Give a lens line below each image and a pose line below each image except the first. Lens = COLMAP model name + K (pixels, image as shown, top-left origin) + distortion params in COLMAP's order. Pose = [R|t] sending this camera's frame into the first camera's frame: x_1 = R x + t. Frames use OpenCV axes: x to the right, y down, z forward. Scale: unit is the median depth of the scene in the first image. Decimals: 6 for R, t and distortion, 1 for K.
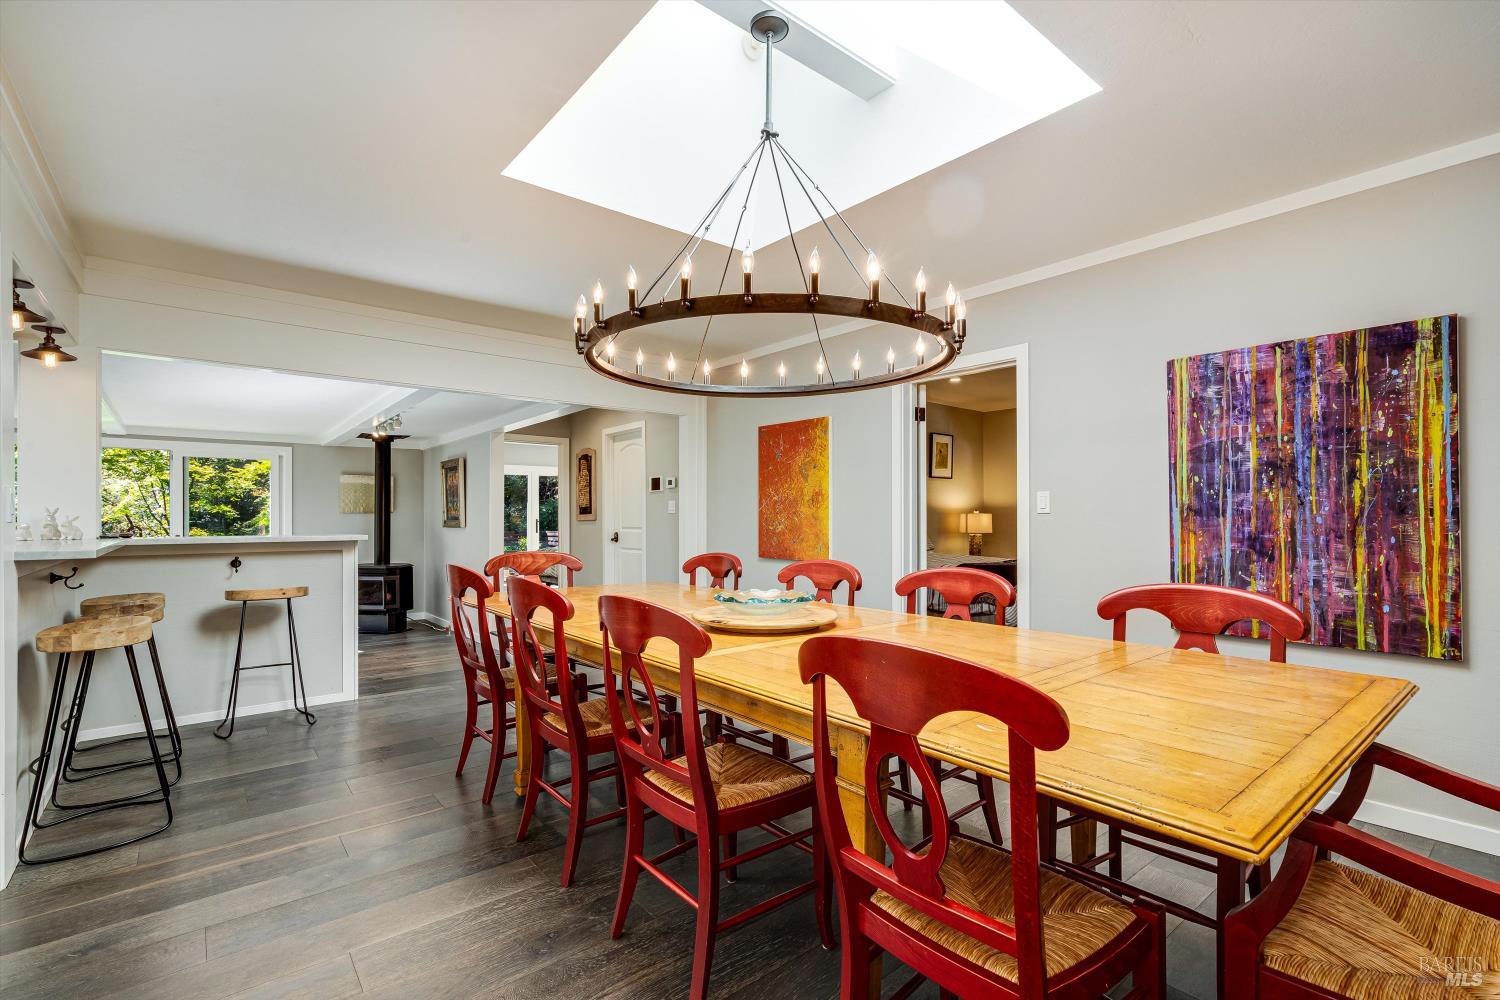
lens RADIAL K [[686.2, 0, 739.6], [0, 686.2, 518.2], [0, 0, 1]] dist [-0.006886, 0.002791]
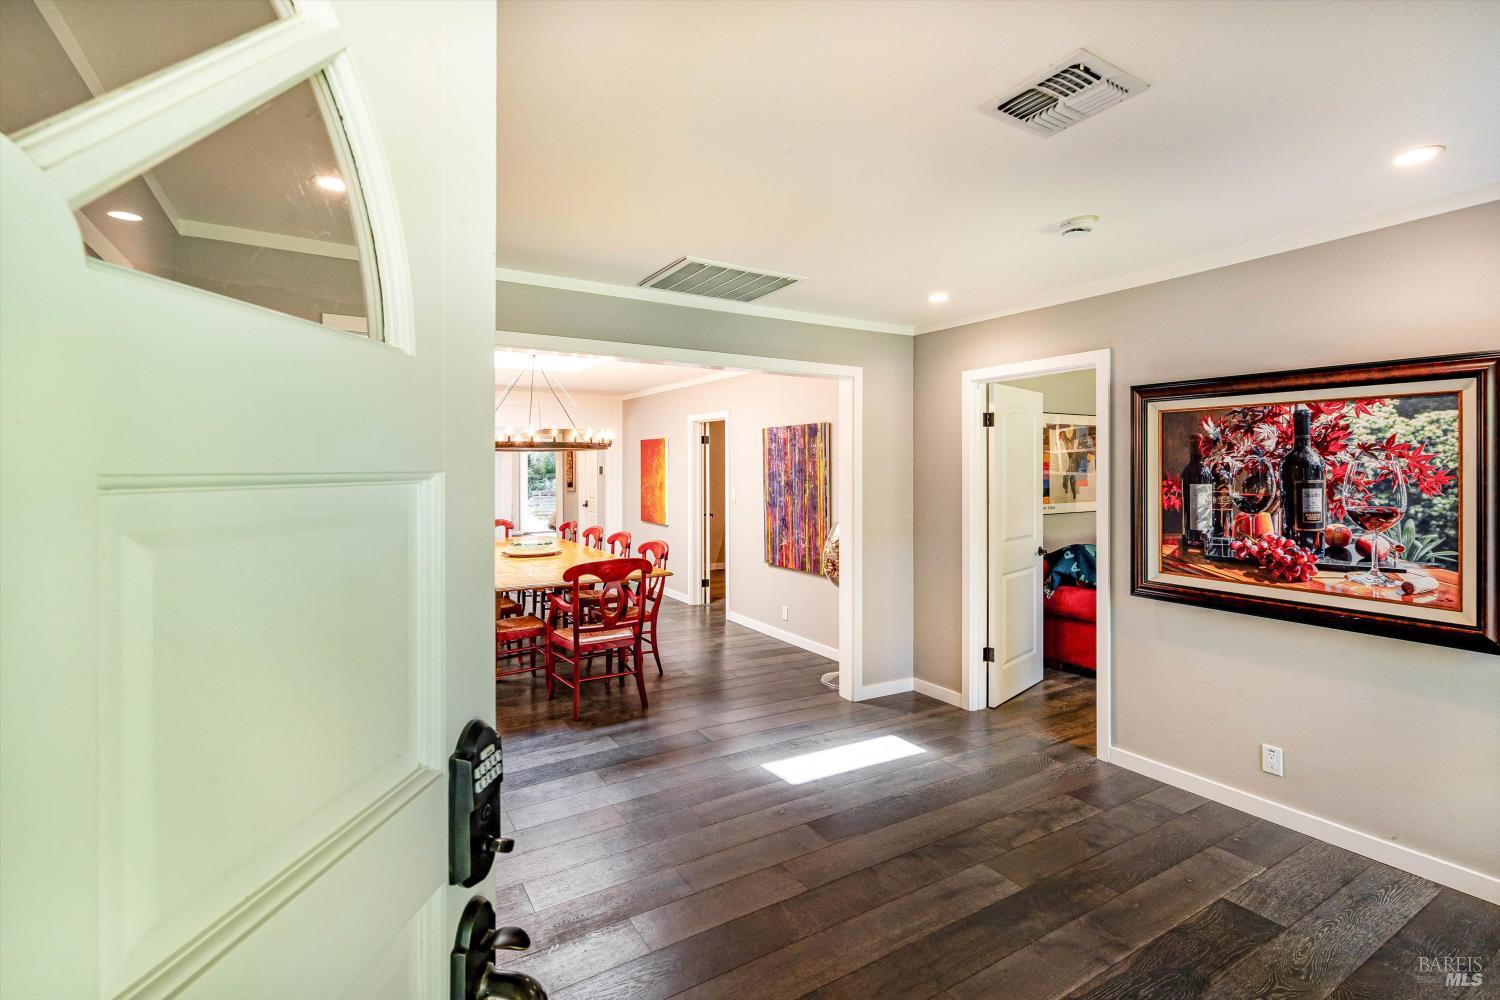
lens RADIAL K [[686.2, 0, 744.3], [0, 686.2, 475.6], [0, 0, 1]] dist [-0.006886, 0.002791]
pose [[0.990949, 0.002124, -0.134219, 0.886549], [-0.000800, 0.999951, 0.009913, -0.118701], [0.134233, -0.009716, 0.990902, -1.044310]]
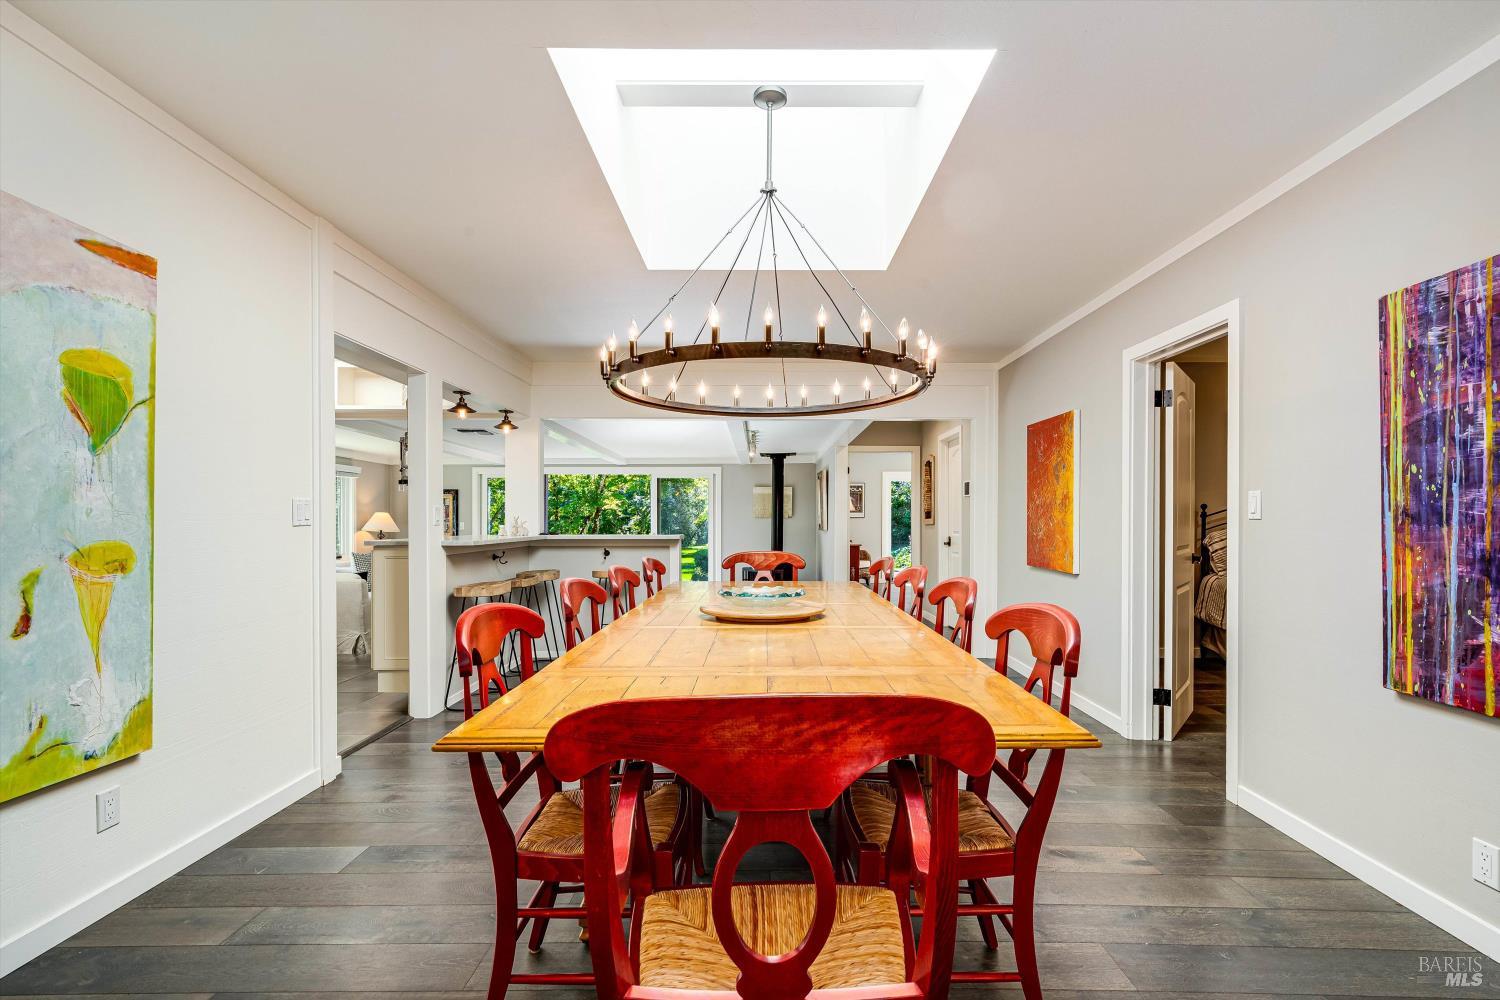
lens RADIAL K [[686.2, 0, 761.8], [0, 686.2, 528.0], [0, 0, 1]] dist [-0.006886, 0.002791]
pose [[0.778815, 0.007715, -0.627206, 0.605612], [-0.001173, 0.999941, 0.010843, -0.005917], [0.627252, -0.007709, 0.778778, 0.077097]]
